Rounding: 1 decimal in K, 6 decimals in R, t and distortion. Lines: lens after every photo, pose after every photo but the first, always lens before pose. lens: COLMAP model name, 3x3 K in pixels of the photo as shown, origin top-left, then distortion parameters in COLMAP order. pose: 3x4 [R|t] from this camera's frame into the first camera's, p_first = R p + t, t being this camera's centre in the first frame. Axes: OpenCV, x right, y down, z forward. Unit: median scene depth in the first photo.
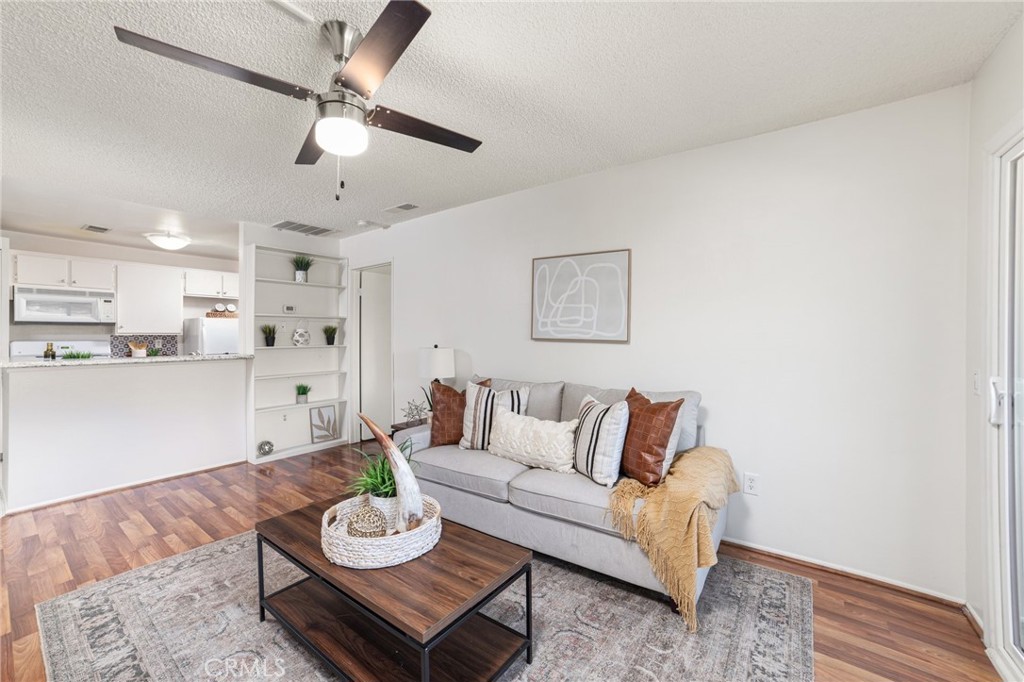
lens RADIAL K [[406.7, 0, 509.0], [0, 406.7, 337.6], [0, 0, 1]] dist [-0.057642, 0.017324]
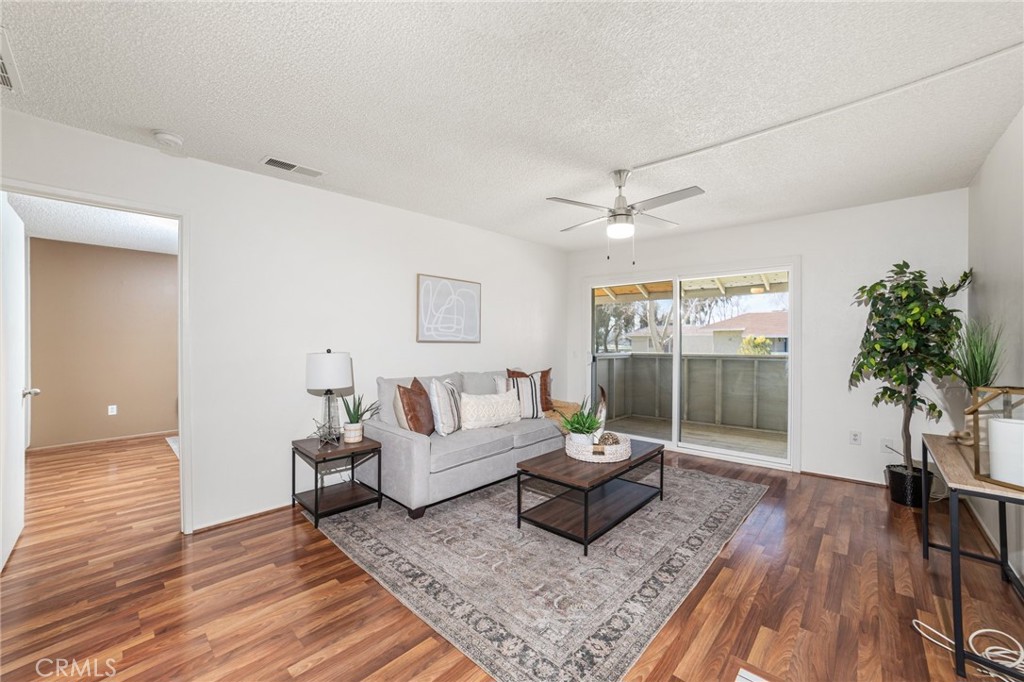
lens RADIAL K [[406.7, 0, 519.1], [0, 406.7, 333.1], [0, 0, 1]] dist [-0.057642, 0.017324]
pose [[0.099287, 0.014260, 0.994957, -0.796021], [0.004311, 0.999882, -0.014761, -0.001163], [-0.995049, 0.005754, 0.099214, 0.431985]]
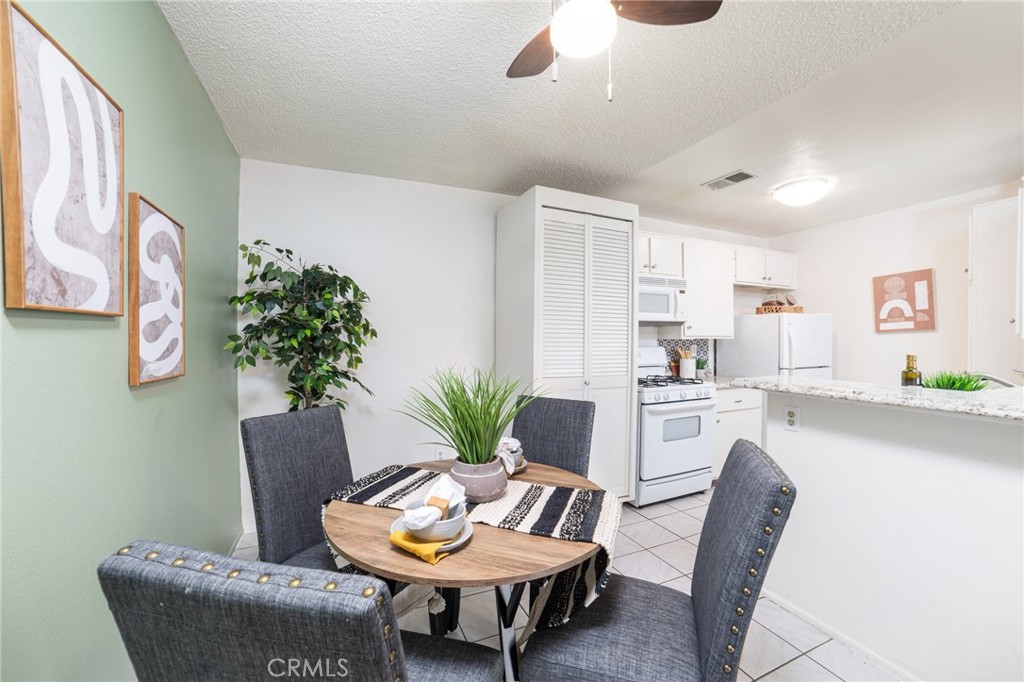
lens RADIAL K [[406.7, 0, 512.3], [0, 406.7, 340.7], [0, 0, 1]] dist [-0.057642, 0.017324]
pose [[0.872318, 0.003084, -0.488929, -1.003277], [-0.001840, 0.999994, 0.003025, -0.004834], [0.488935, -0.001739, 0.872318, 0.208996]]
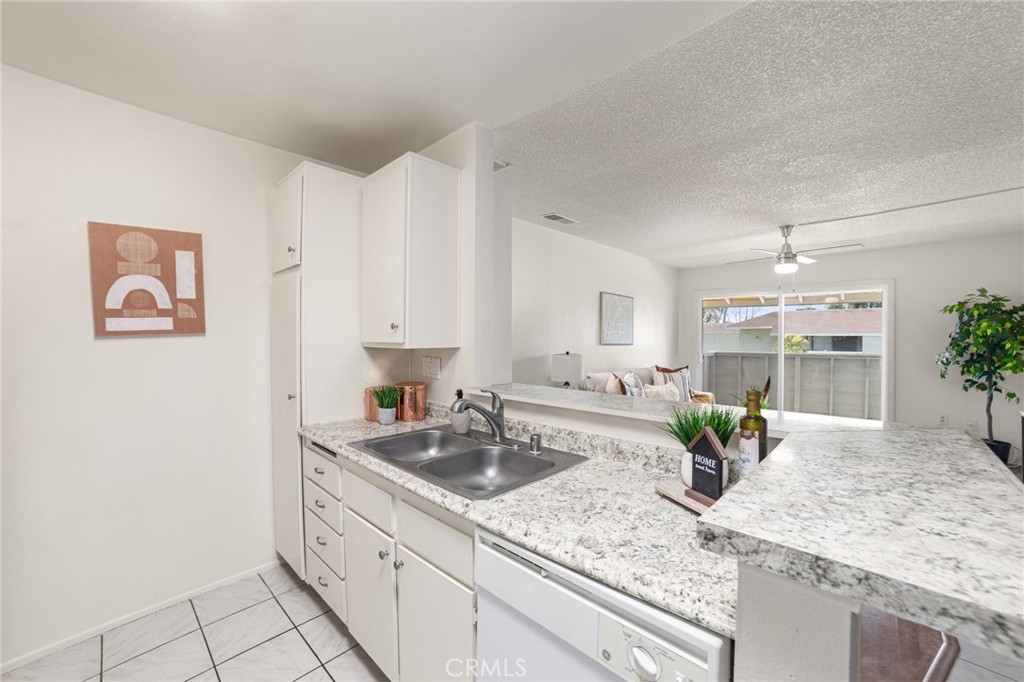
lens RADIAL K [[406.7, 0, 521.3], [0, 406.7, 334.5], [0, 0, 1]] dist [-0.057642, 0.017324]
pose [[0.111962, 0.002175, 0.993710, -1.086215], [0.001979, 0.999995, -0.002411, -0.020939], [-0.993711, 0.002236, 0.111957, 0.817059]]
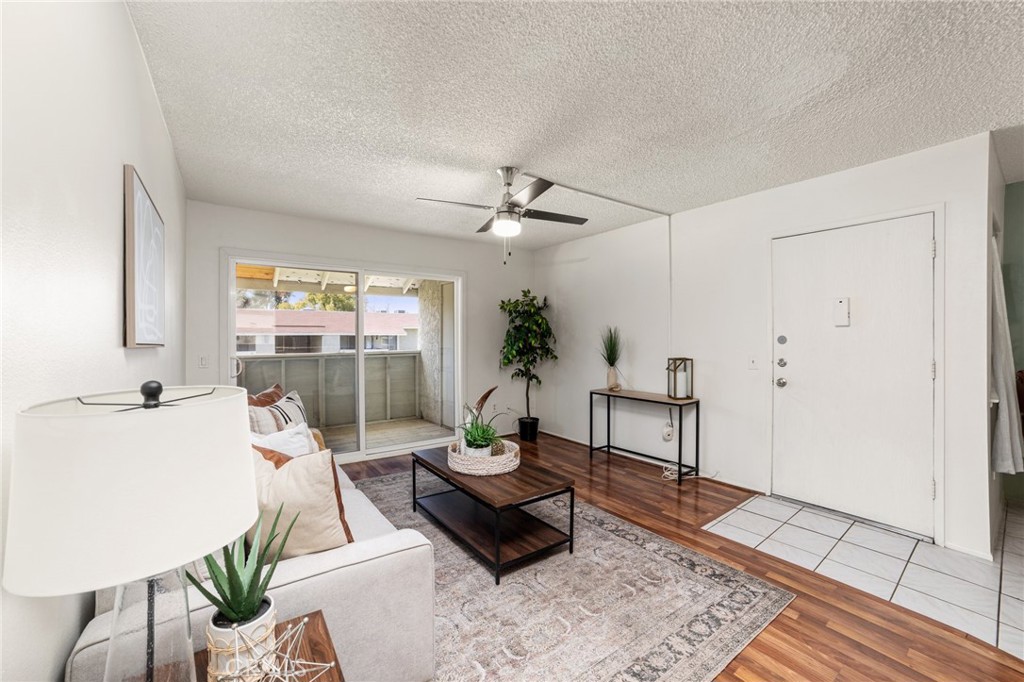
lens RADIAL K [[406.7, 0, 514.9], [0, 406.7, 340.7], [0, 0, 1]] dist [-0.057642, 0.017324]
pose [[-0.957290, -0.000877, 0.289128, -0.334310], [0.001572, 0.999965, 0.008238, -0.000768], [-0.289125, 0.008341, -0.957255, 0.931460]]
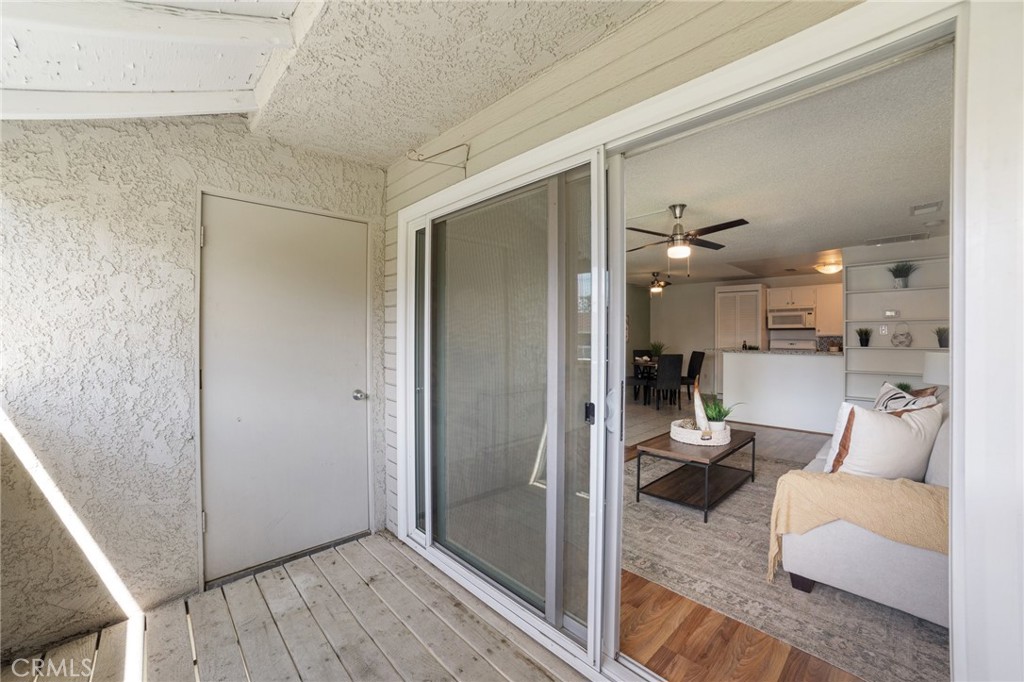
lens RADIAL K [[406.7, 0, 522.1], [0, 406.7, 334.7], [0, 0, 1]] dist [-0.057642, 0.017324]
pose [[-0.155340, -0.000174, -0.987861, 0.683299], [-0.004877, 0.999988, 0.000591, -0.008626], [0.987849, 0.004910, -0.155339, 0.158385]]
